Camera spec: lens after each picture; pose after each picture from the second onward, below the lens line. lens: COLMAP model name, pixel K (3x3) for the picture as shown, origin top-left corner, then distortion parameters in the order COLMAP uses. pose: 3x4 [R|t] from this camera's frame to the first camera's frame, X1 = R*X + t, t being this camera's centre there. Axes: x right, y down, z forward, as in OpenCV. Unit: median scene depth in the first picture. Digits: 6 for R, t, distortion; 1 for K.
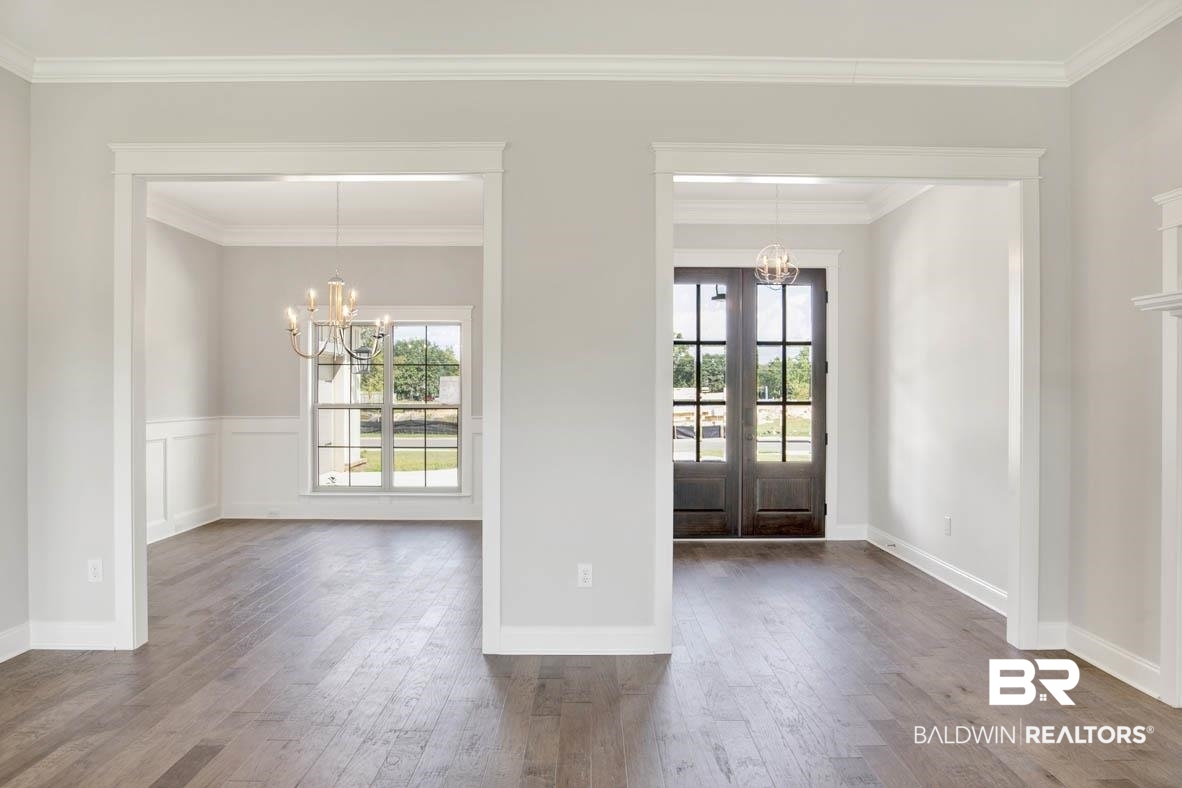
lens RADIAL K [[851.3, 0, 591.0], [0, 851.3, 394.0], [0, 0, 1]] dist [-0.069977, -0.000026]
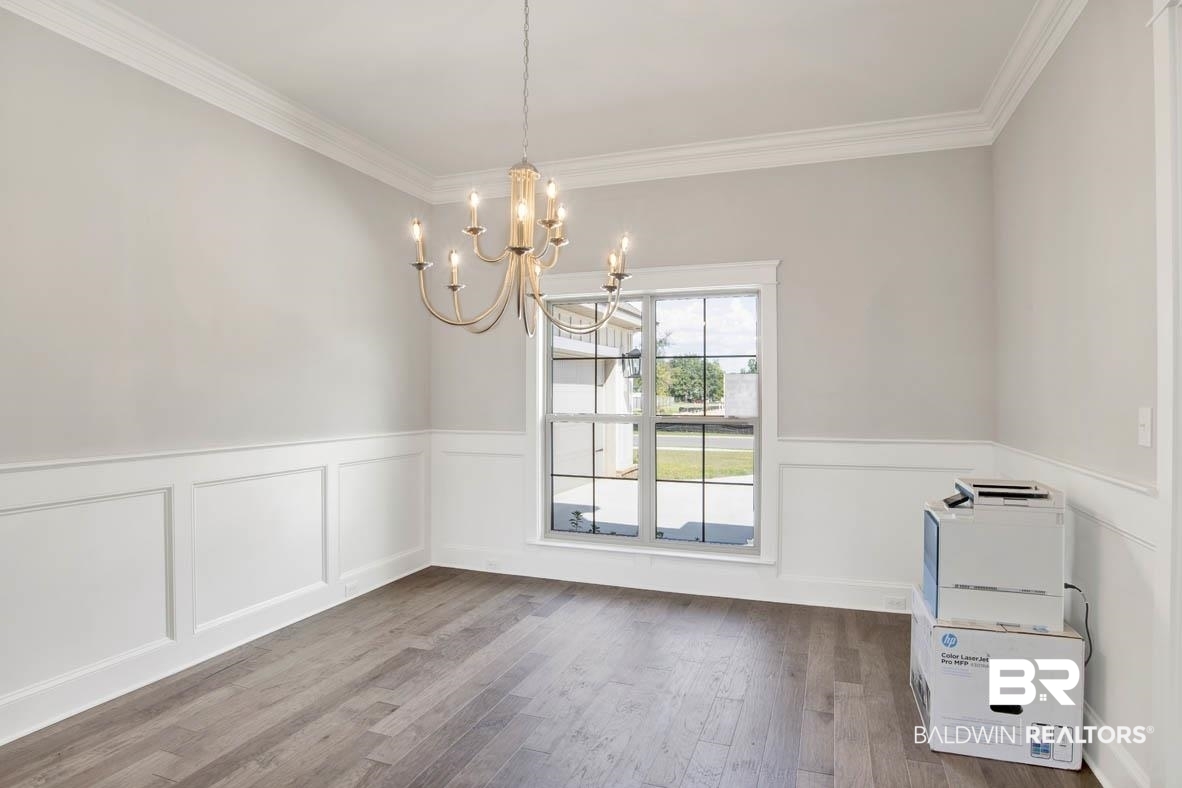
lens RADIAL K [[653.0, 0, 591.0], [0, 653.0, 394.0], [0, 0, 1]] dist [-0.071653, 0.001974]
pose [[0.938136, -0.003239, -0.346251, -0.101252], [0.001484, 0.999985, -0.005334, -0.002161], [0.346263, 0.004491, 0.938127, 0.490527]]
